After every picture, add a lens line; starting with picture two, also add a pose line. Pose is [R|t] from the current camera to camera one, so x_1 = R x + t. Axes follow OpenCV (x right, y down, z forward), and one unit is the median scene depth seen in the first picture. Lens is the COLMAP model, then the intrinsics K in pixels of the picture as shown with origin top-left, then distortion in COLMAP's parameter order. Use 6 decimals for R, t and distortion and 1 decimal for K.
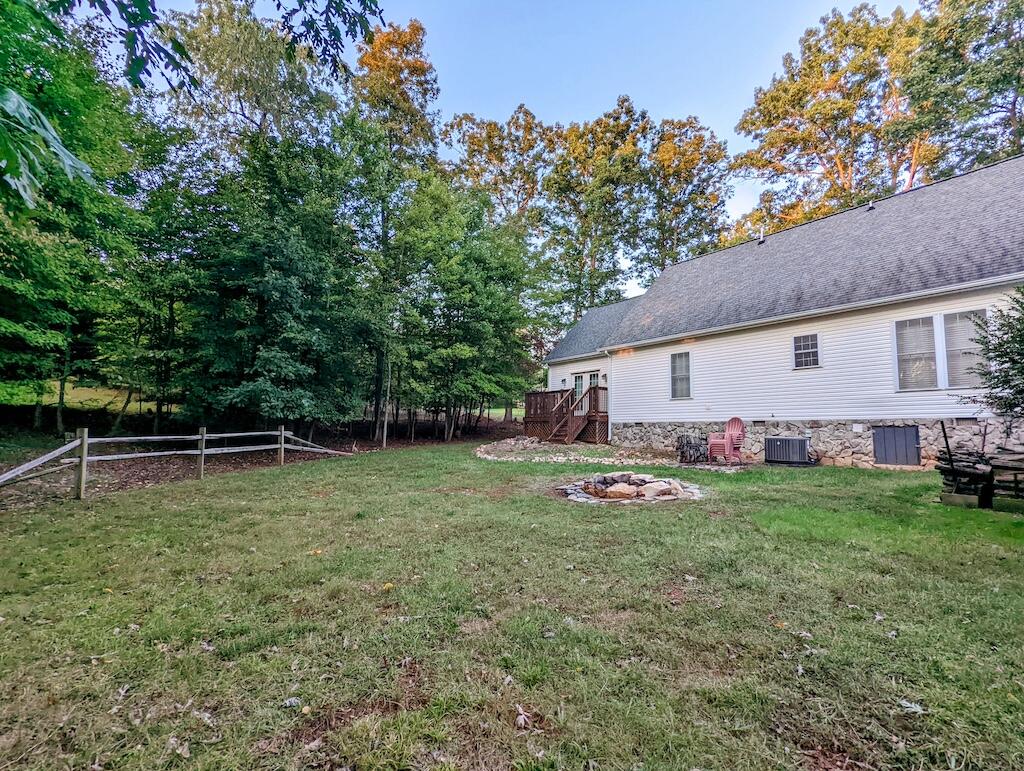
lens RADIAL K [[488.1, 0, 503.6], [0, 488.1, 381.3], [0, 0, 1]] dist [-0.001522, -0.000004]
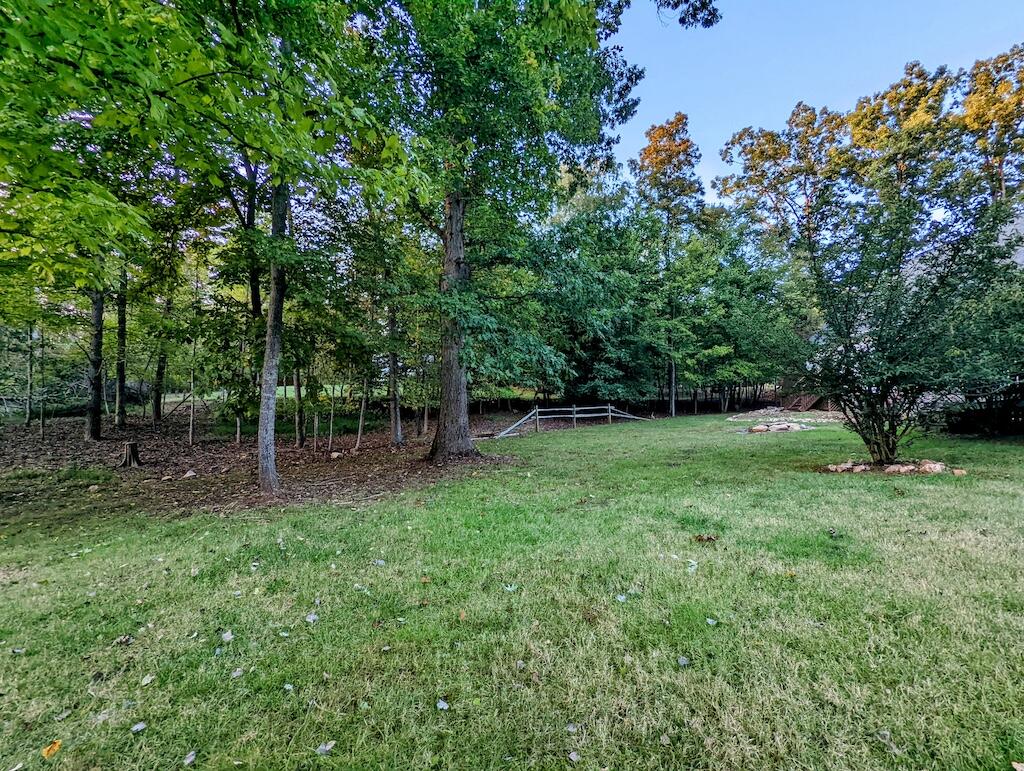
lens RADIAL K [[488.1, 0, 508.3], [0, 488.1, 388.4], [0, 0, 1]] dist [-0.001522, -0.000004]
pose [[0.793730, -0.045038, -0.606600, 0.332530], [0.078224, 0.996532, 0.028365, -0.044065], [0.603219, -0.069965, 0.794501, -0.630373]]
